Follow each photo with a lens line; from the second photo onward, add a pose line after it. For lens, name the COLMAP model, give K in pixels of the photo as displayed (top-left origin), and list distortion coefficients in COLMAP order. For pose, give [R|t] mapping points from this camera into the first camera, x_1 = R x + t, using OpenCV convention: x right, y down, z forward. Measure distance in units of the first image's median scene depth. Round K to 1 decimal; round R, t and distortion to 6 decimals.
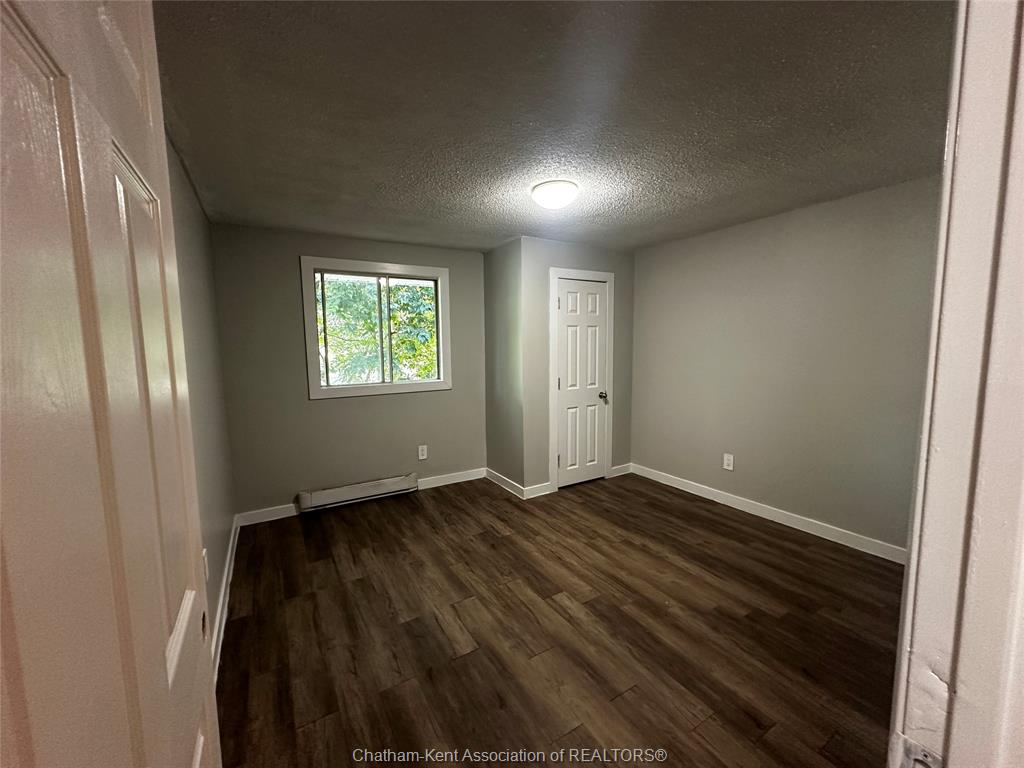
lens RADIAL K [[408.7, 0, 512.0], [0, 408.7, 384.0], [0, 0, 1]] dist [0.001969, 0.000082]
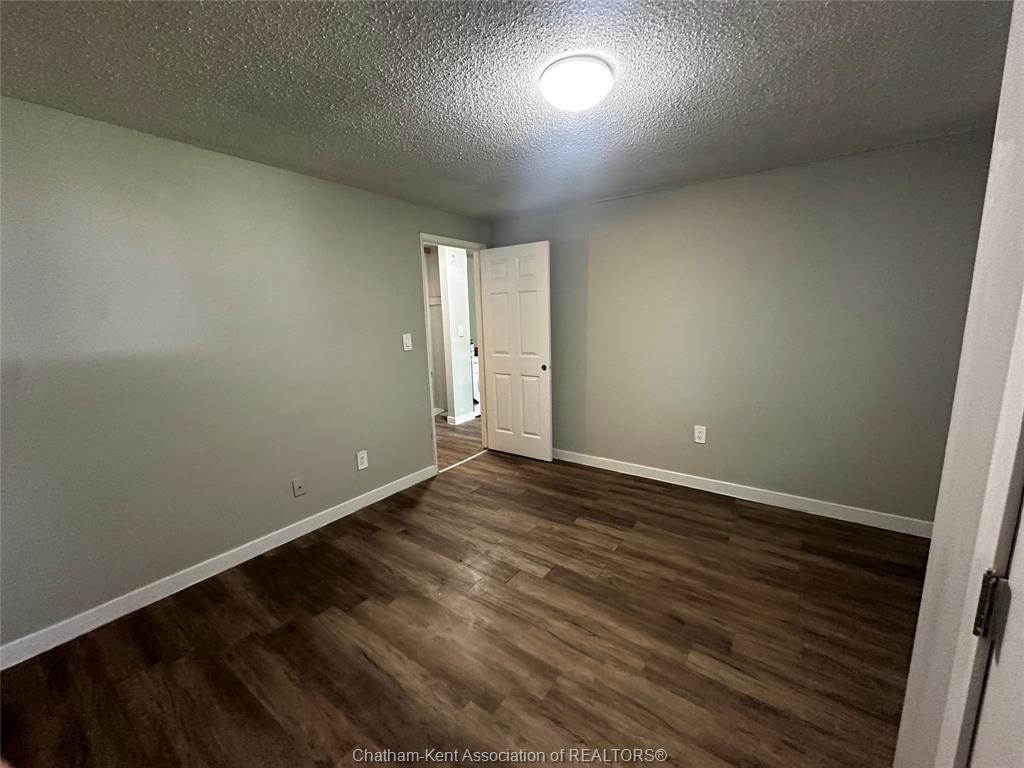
lens RADIAL K [[408.7, 0, 512.0], [0, 408.7, 384.0], [0, 0, 1]] dist [0.001969, 0.000082]
pose [[-0.918472, 0.106435, -0.380894, 0.498271], [-0.000325, 0.962902, 0.269851, -0.185946], [0.395486, 0.247975, -0.884364, 1.664300]]
